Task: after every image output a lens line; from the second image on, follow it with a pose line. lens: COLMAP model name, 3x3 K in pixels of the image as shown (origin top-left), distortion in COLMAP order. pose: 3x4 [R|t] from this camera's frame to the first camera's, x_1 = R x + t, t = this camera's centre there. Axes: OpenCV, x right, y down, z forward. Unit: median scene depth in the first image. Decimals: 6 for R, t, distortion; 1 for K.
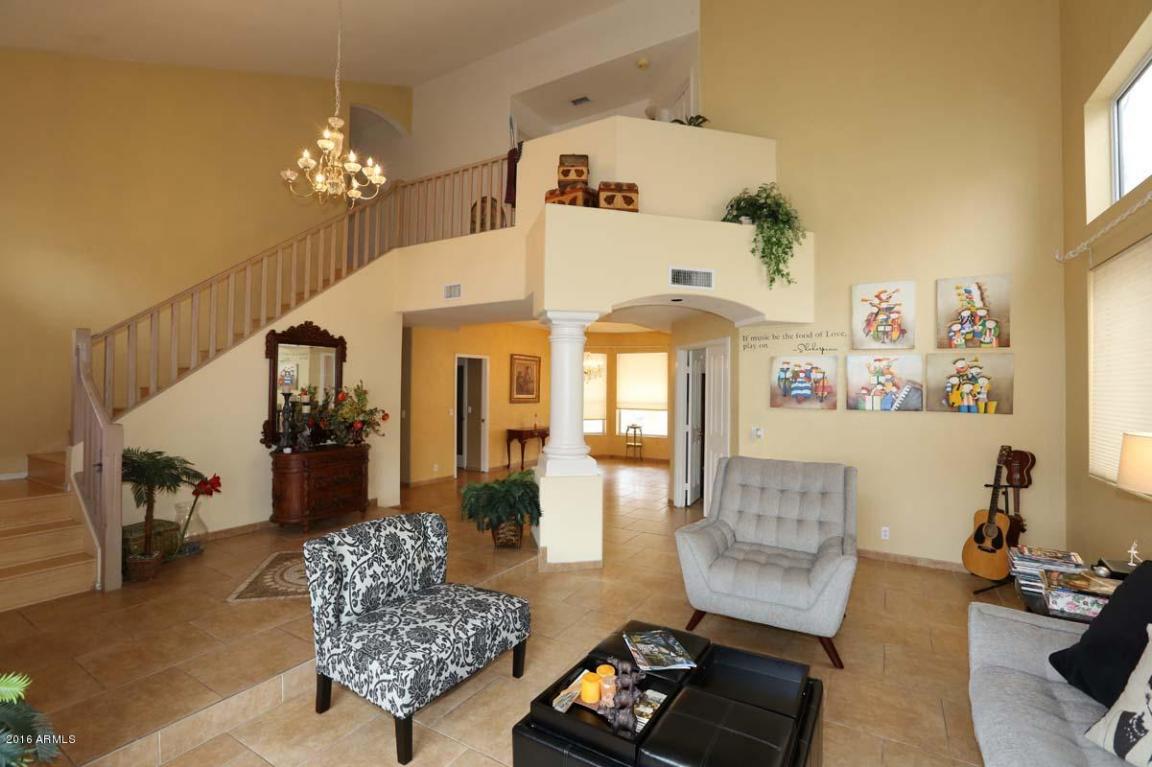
lens RADIAL K [[526.9, 0, 573.4], [0, 526.9, 385.2], [0, 0, 1]] dist [-0.024817, 0.003951]
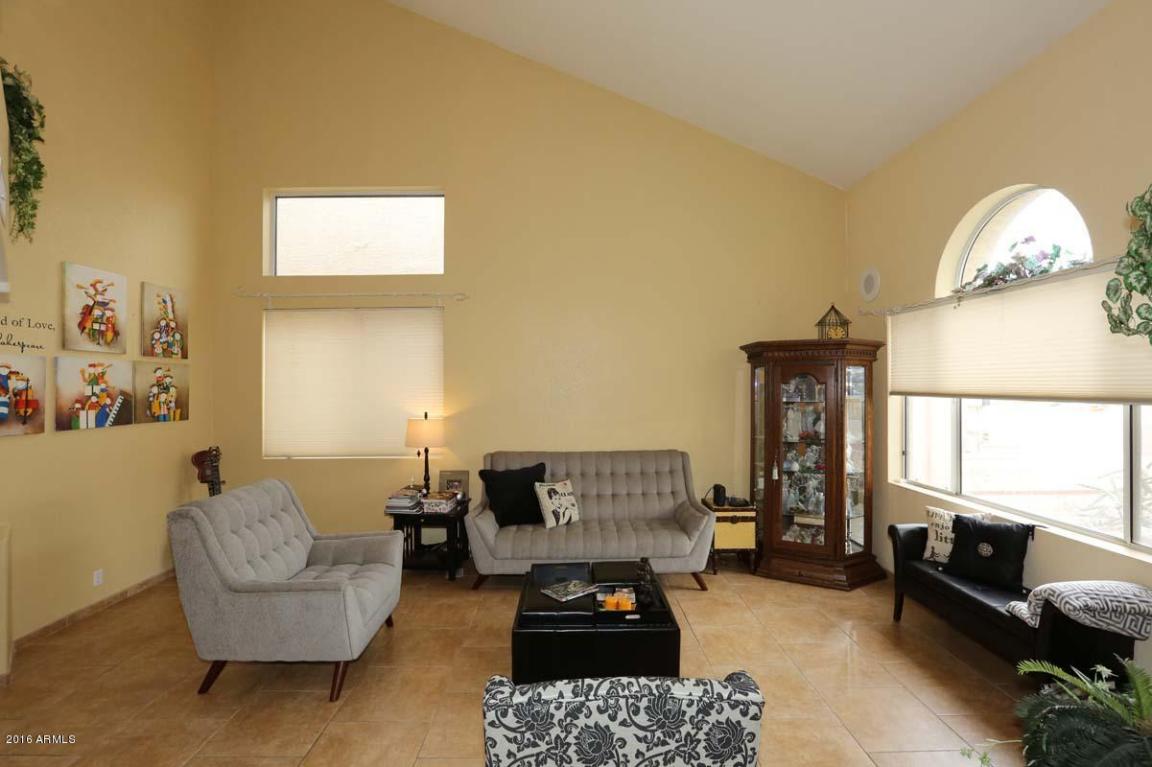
lens RADIAL K [[526.9, 0, 575.6], [0, 526.9, 379.3], [0, 0, 1]] dist [-0.024817, 0.003951]
pose [[-0.527923, -0.004587, 0.849280, -0.495027], [-0.013838, 0.999899, -0.003202, -0.035458], [-0.849179, -0.013443, -0.527934, 0.816446]]
